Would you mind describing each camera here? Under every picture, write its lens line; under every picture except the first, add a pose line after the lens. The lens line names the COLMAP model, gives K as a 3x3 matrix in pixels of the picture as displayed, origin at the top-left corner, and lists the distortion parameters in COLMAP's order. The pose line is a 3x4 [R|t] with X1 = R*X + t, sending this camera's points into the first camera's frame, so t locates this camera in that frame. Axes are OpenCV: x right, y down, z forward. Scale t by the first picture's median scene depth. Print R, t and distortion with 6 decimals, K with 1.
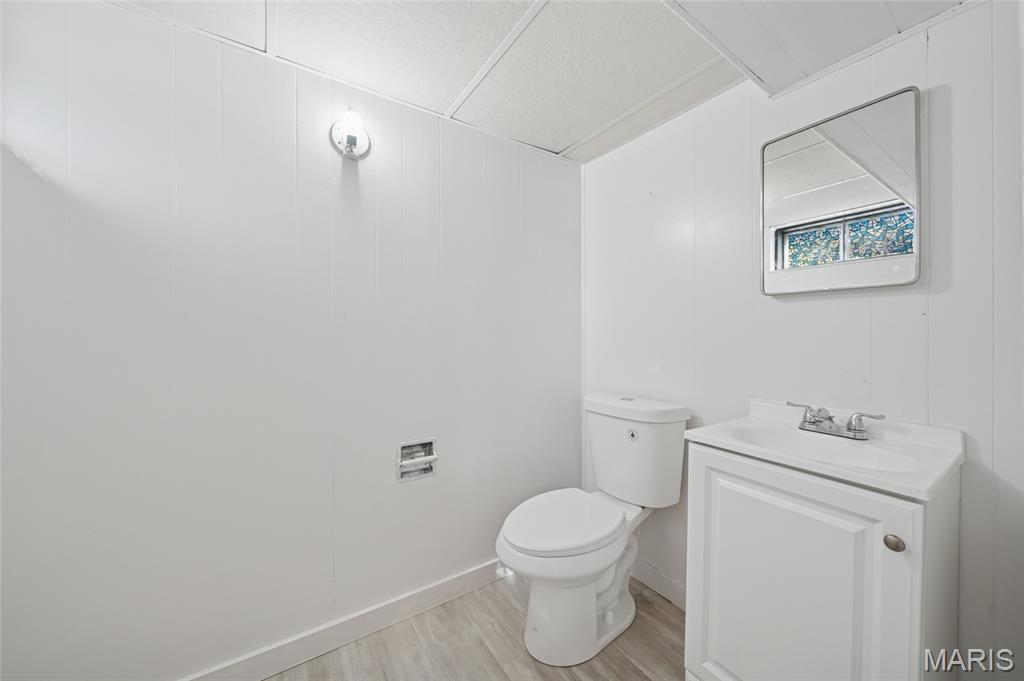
lens RADIAL K [[360.3, 0, 511.7], [0, 360.3, 337.2], [0, 0, 1]] dist [0.001784, 0.000126]
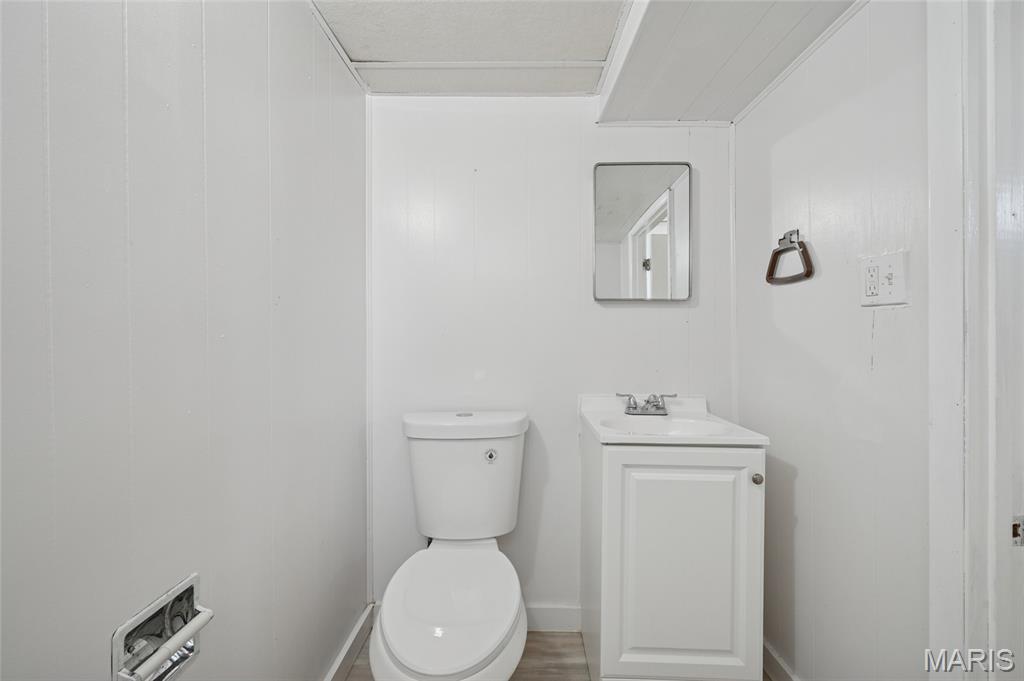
lens RADIAL K [[409.8, 0, 511.6], [0, 409.8, 338.9], [0, 0, 1]] dist [-0.000444, -0.000397]
pose [[0.567295, -0.007377, 0.823481, -0.533369], [0.002834, 0.999971, 0.007006, -0.007053], [-0.823510, -0.001641, 0.567300, 0.543391]]
